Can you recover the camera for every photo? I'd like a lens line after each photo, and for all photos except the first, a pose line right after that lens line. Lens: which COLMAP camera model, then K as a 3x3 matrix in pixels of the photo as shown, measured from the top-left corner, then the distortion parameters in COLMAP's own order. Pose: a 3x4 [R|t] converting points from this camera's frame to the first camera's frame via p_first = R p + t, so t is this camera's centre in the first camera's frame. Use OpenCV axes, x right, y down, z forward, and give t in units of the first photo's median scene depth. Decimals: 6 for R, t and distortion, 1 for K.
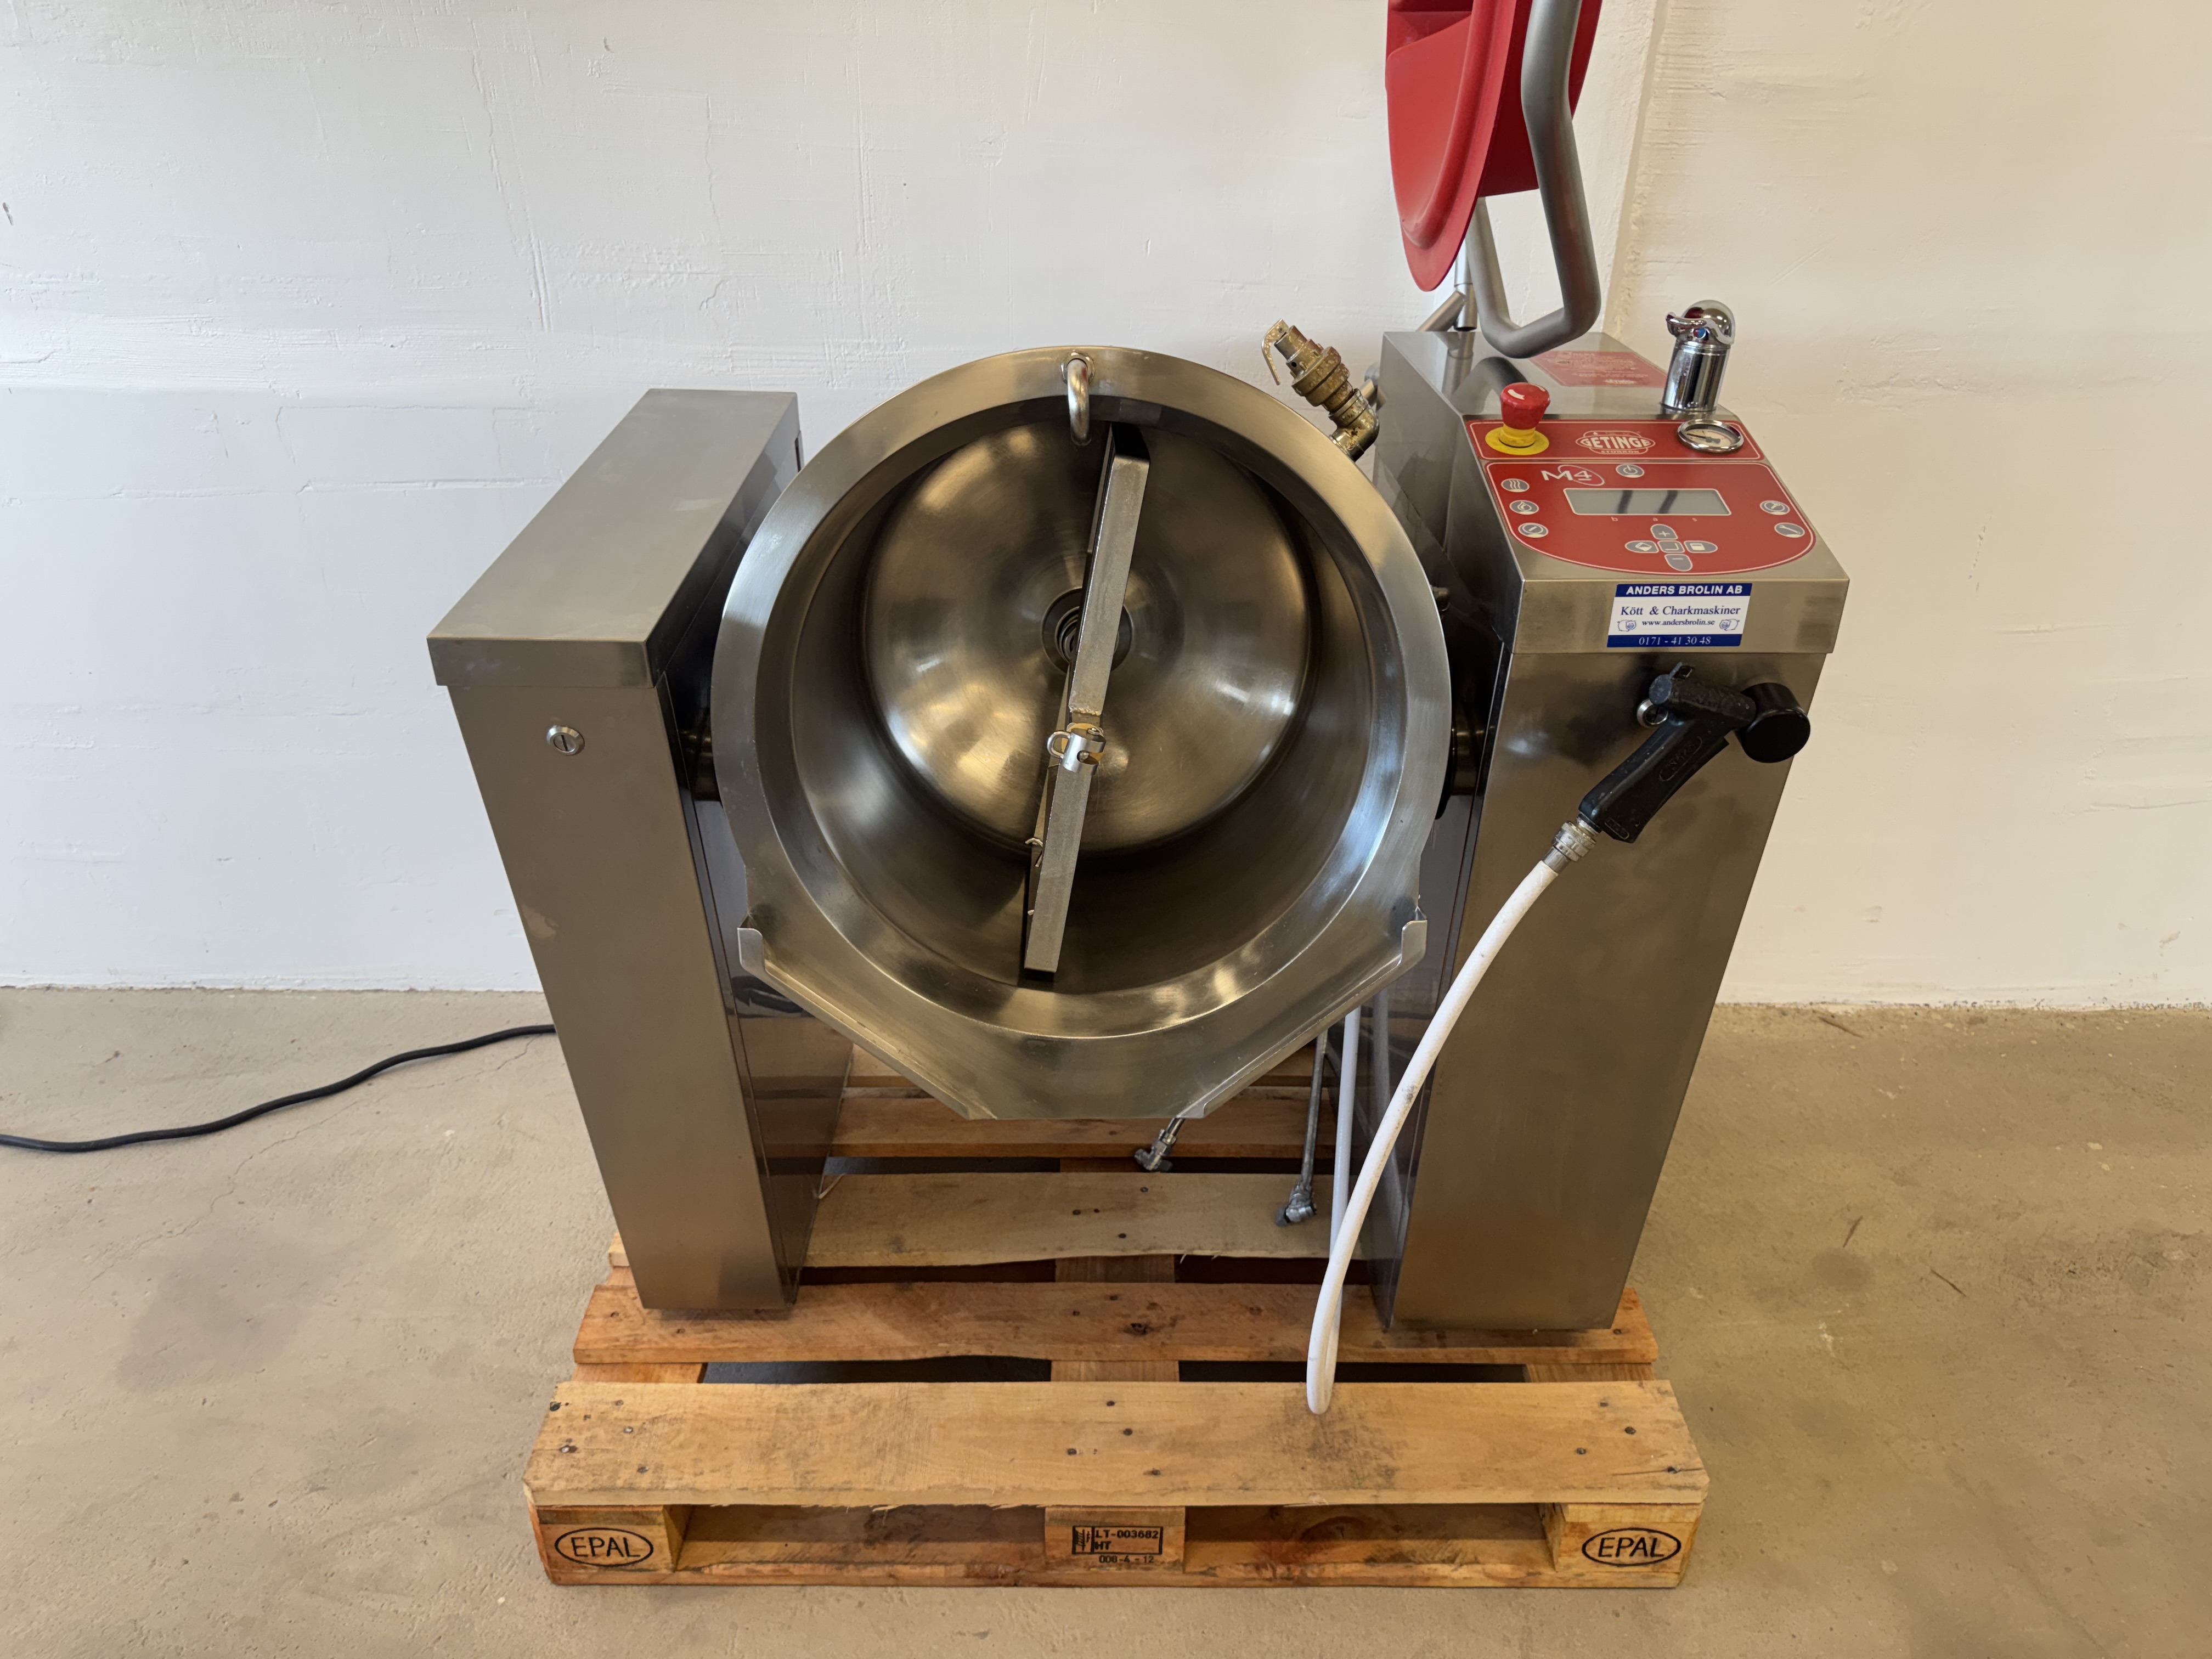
lens RADIAL K [[1567.9, 0, 1098.7], [0, 1567.9, 838.7], [0, 0, 1]] dist [0.014071, -0.019104]
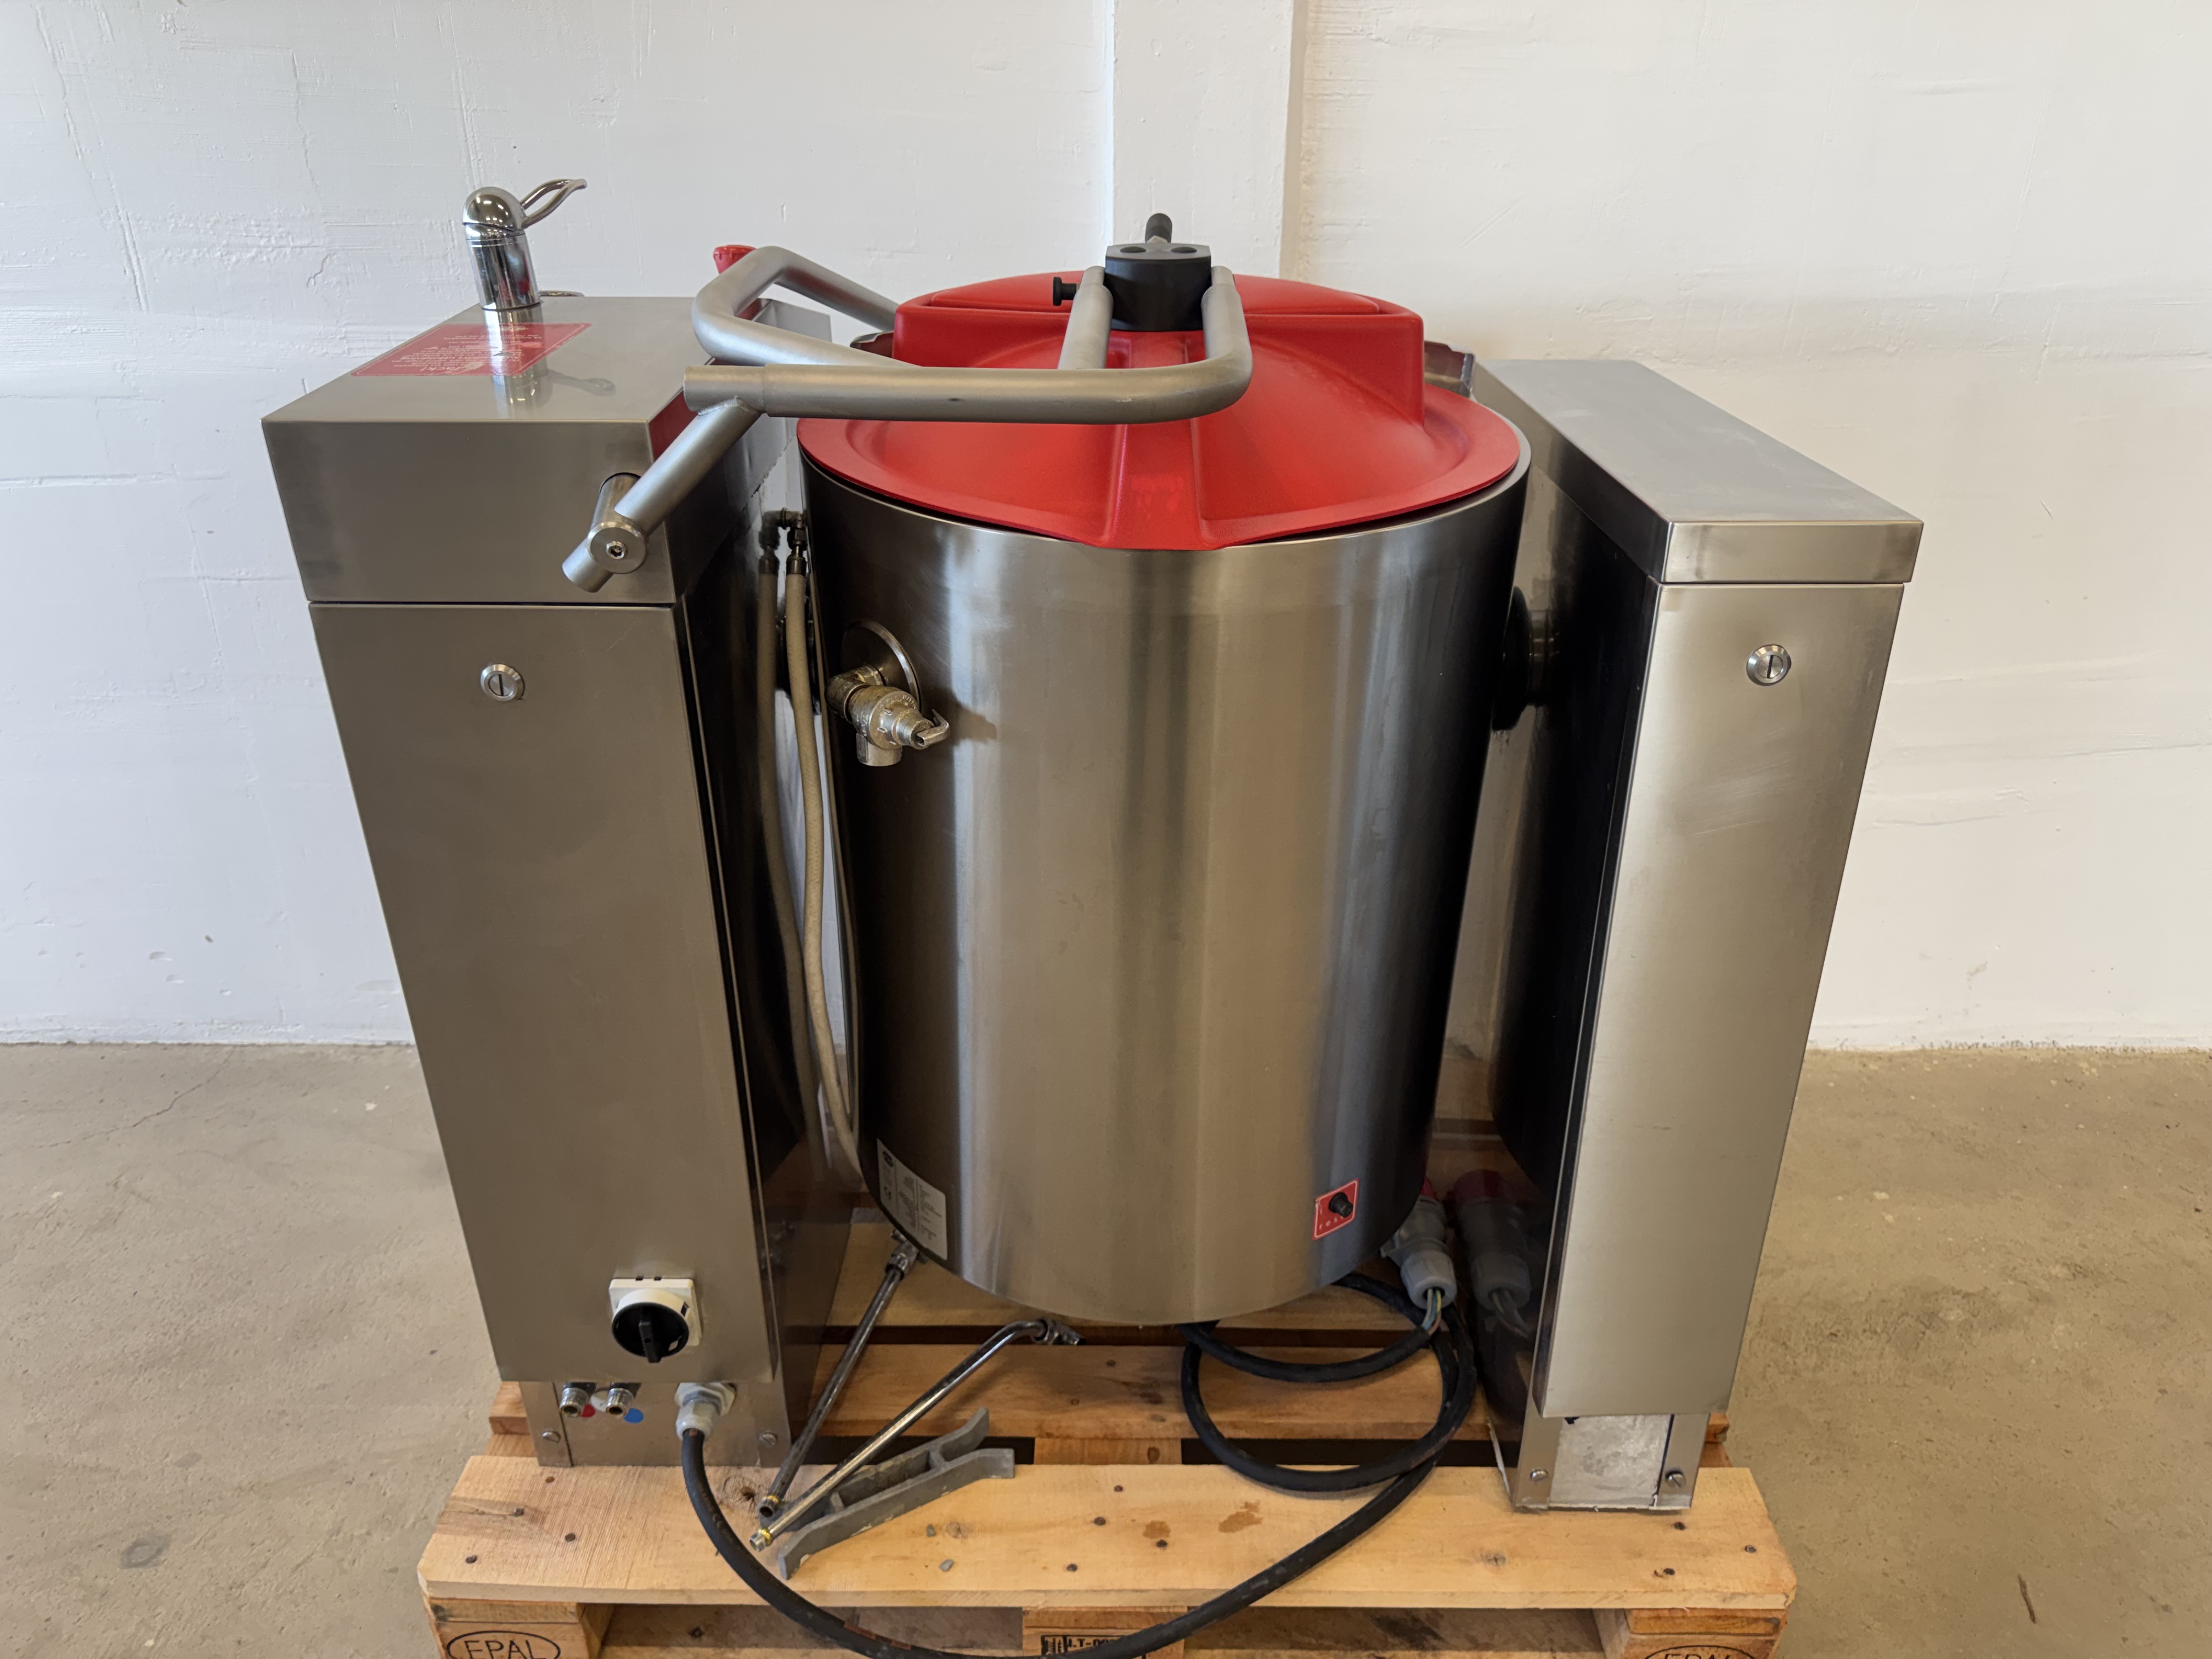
lens RADIAL K [[1567.9, 0, 1103.1], [0, 1567.9, 835.7], [0, 0, 1]] dist [0.014071, -0.019104]
pose [[0.999968, -0.007943, -0.000361, 0.226664], [0.007906, 0.998129, -0.060629, 0.048555], [0.000842, 0.060625, 0.998160, 0.103809]]
